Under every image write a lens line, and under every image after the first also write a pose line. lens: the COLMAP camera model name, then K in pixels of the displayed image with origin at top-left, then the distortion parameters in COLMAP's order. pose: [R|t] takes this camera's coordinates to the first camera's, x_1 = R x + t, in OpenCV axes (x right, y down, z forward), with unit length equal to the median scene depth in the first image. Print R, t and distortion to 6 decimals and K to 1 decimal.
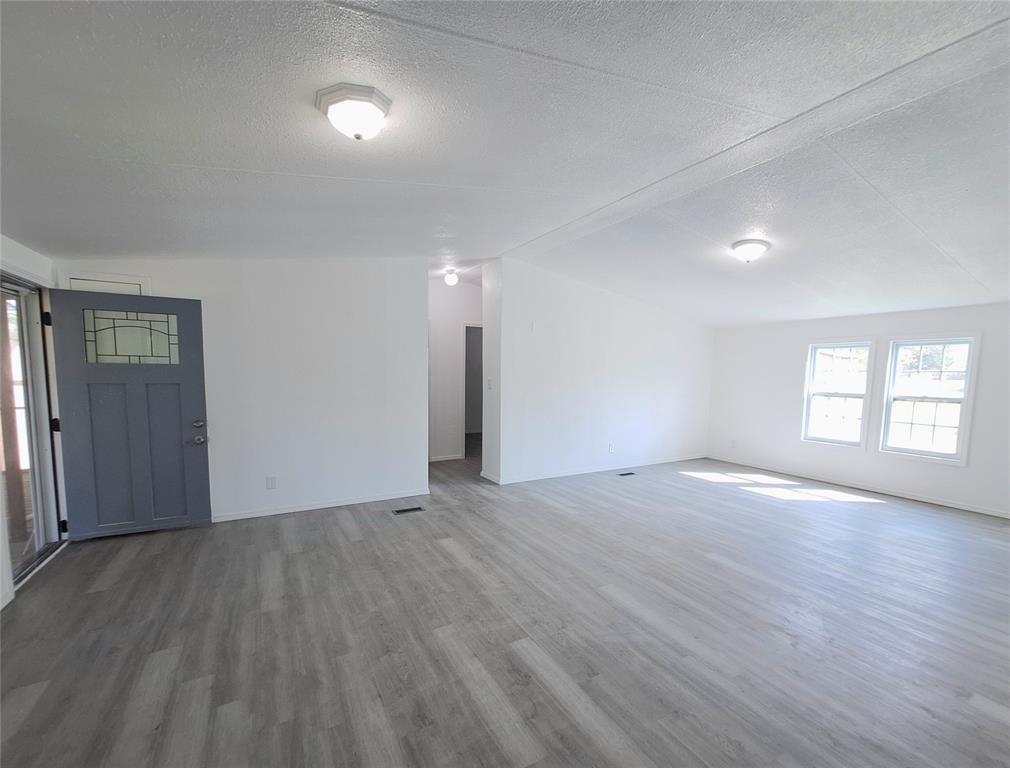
lens RADIAL K [[429.5, 0, 512.2], [0, 429.5, 411.1], [0, 0, 1]] dist [0.002426, -0.001232]
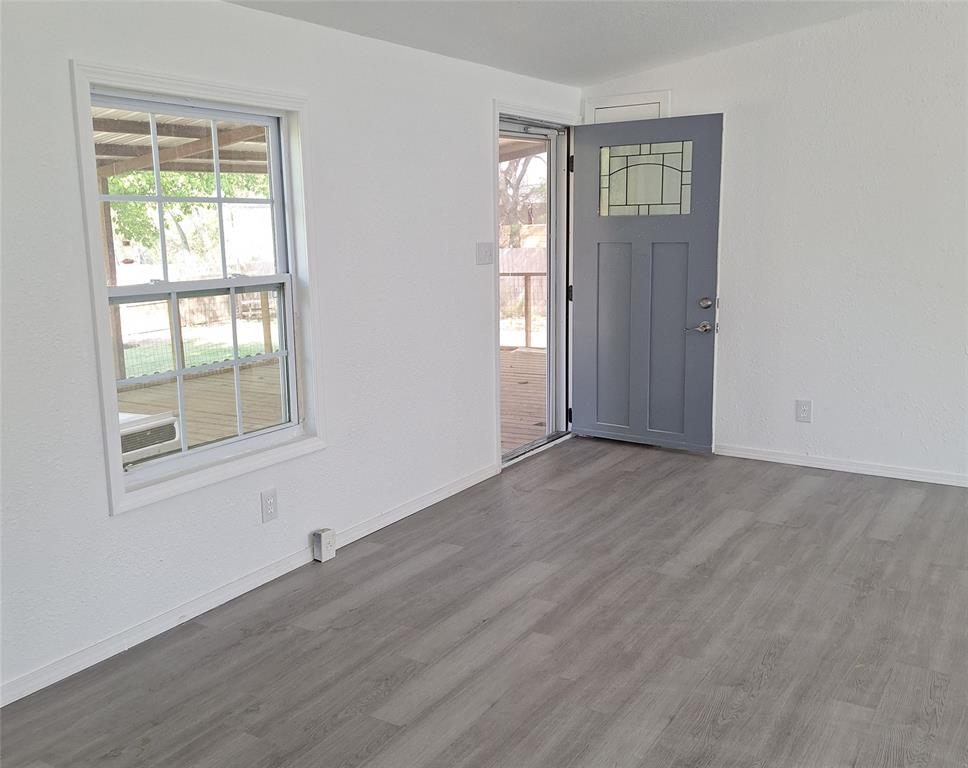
lens RADIAL K [[876.4, 0, 484.1], [0, 876.4, 384.1], [0, 0, 1]] dist [0.002833, -0.008056]
pose [[0.450189, 0.139160, -0.882023, 0.398778], [-0.055946, 0.990236, 0.127678, -0.000453], [0.891179, -0.008134, 0.453579, 0.081257]]
